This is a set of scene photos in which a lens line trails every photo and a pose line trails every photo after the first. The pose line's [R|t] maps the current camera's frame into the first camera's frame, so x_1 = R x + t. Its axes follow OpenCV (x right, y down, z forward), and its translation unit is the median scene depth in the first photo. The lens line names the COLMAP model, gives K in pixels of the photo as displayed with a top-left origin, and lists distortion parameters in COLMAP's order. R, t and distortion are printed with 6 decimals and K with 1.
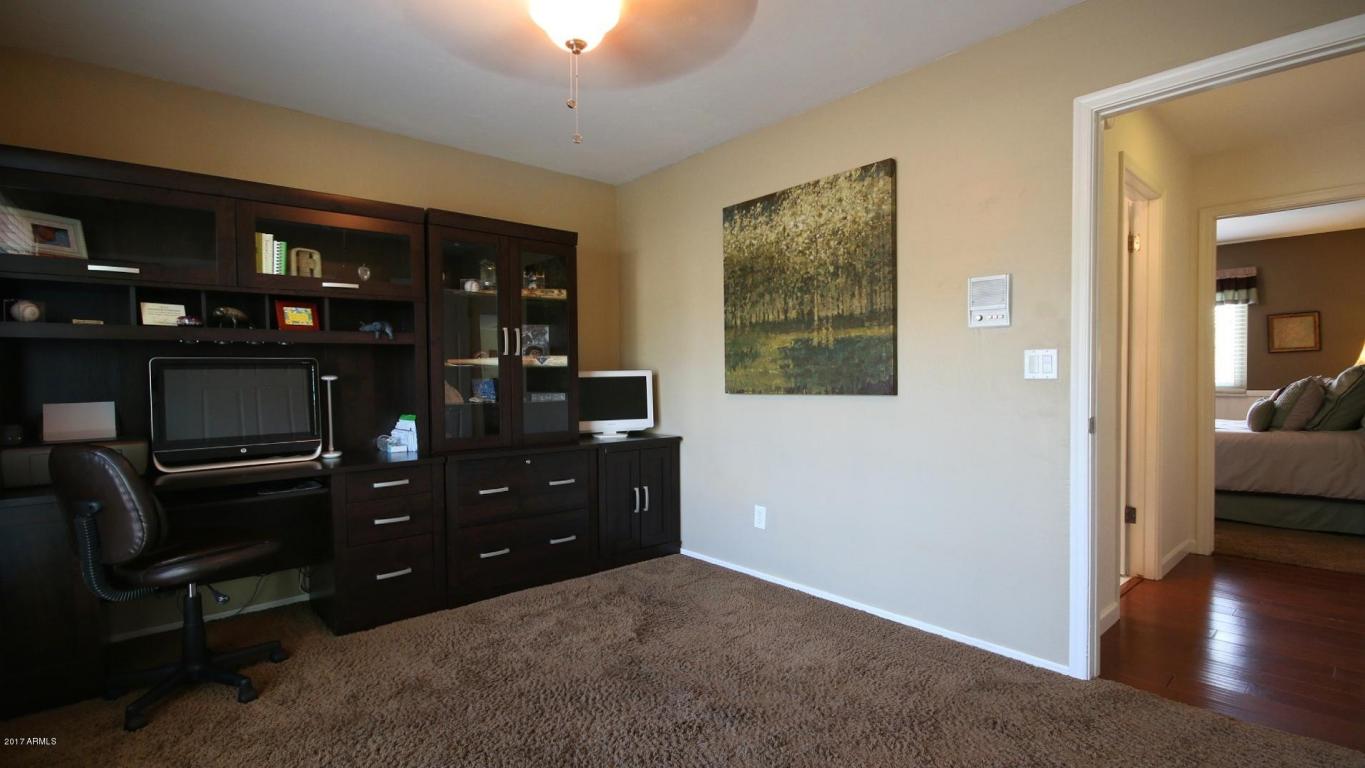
lens RADIAL K [[632.7, 0, 683.4], [0, 632.7, 390.3], [0, 0, 1]] dist [0.000623, -0.012526]
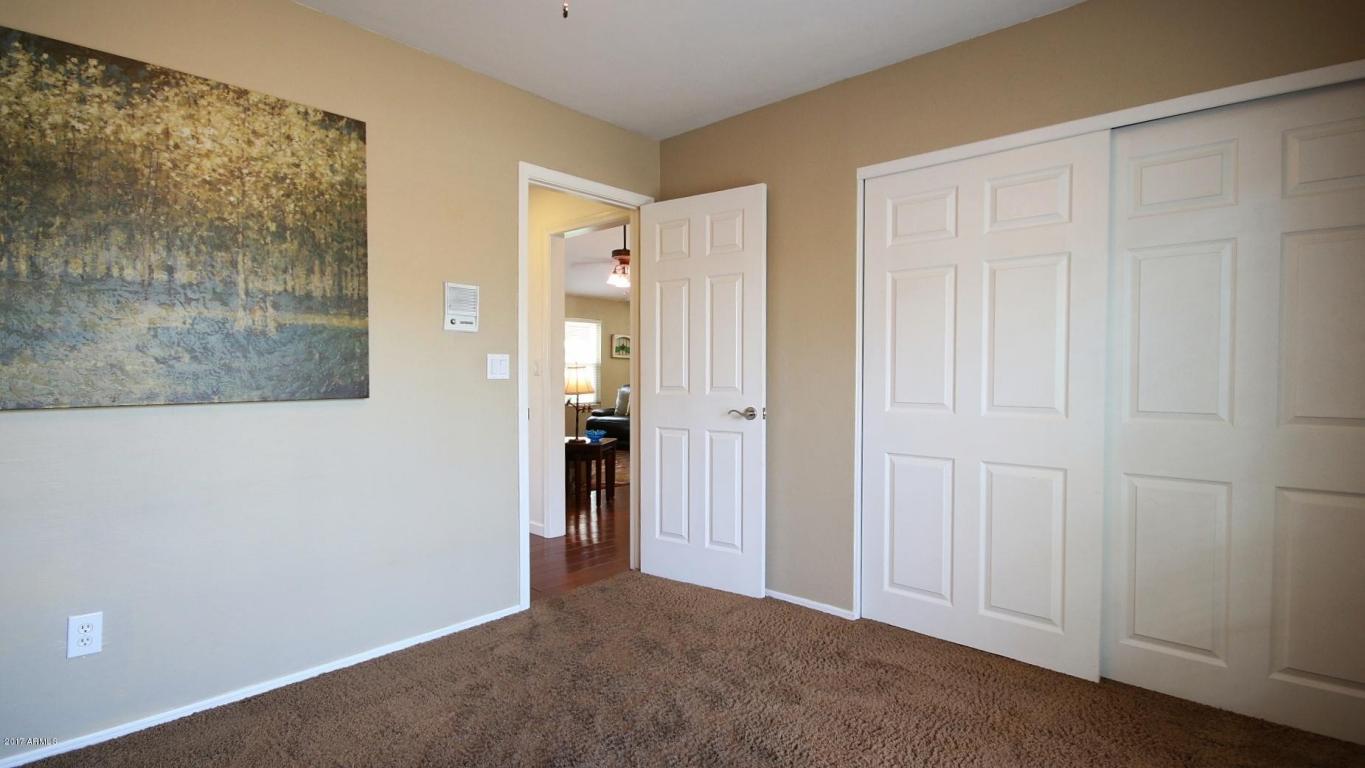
lens RADIAL K [[632.7, 0, 683.4], [0, 632.7, 390.3], [0, 0, 1]] dist [0.000623, -0.012526]
pose [[-0.123580, -0.019501, 0.992143, -0.538824], [0.023059, 0.999481, 0.022517, -0.011842], [-0.992067, 0.025660, -0.123067, 0.633960]]
